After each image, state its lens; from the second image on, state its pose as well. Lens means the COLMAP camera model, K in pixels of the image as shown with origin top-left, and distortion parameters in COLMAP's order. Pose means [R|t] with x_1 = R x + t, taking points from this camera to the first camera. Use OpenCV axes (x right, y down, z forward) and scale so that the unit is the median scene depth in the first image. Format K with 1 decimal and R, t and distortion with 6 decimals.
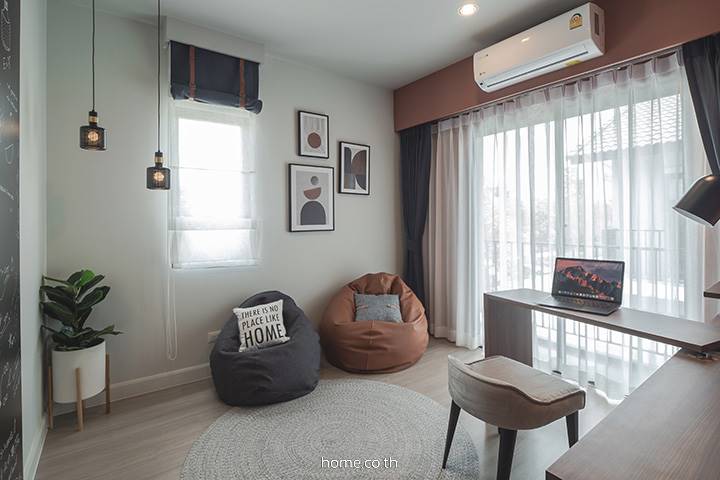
lens RADIAL K [[347.3, 0, 359.6], [0, 347.3, 231.5], [0, 0, 1]] dist [0.001939, 0.000205]
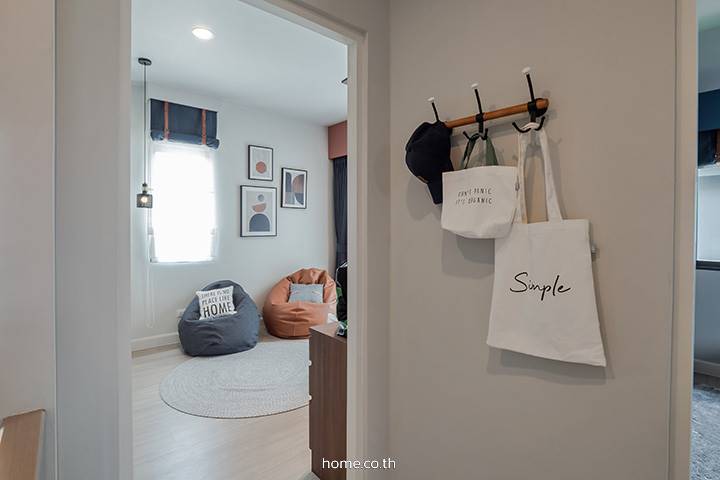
lens RADIAL K [[353.5, 0, 360.0], [0, 353.5, 240.0], [0, 0, 1]] dist [-0.001097, -0.000166]
pose [[0.997713, 0.009667, 0.066891, 0.174621], [-0.010239, 0.999914, 0.008208, -0.002770], [-0.066806, -0.008874, 0.997727, -0.406053]]
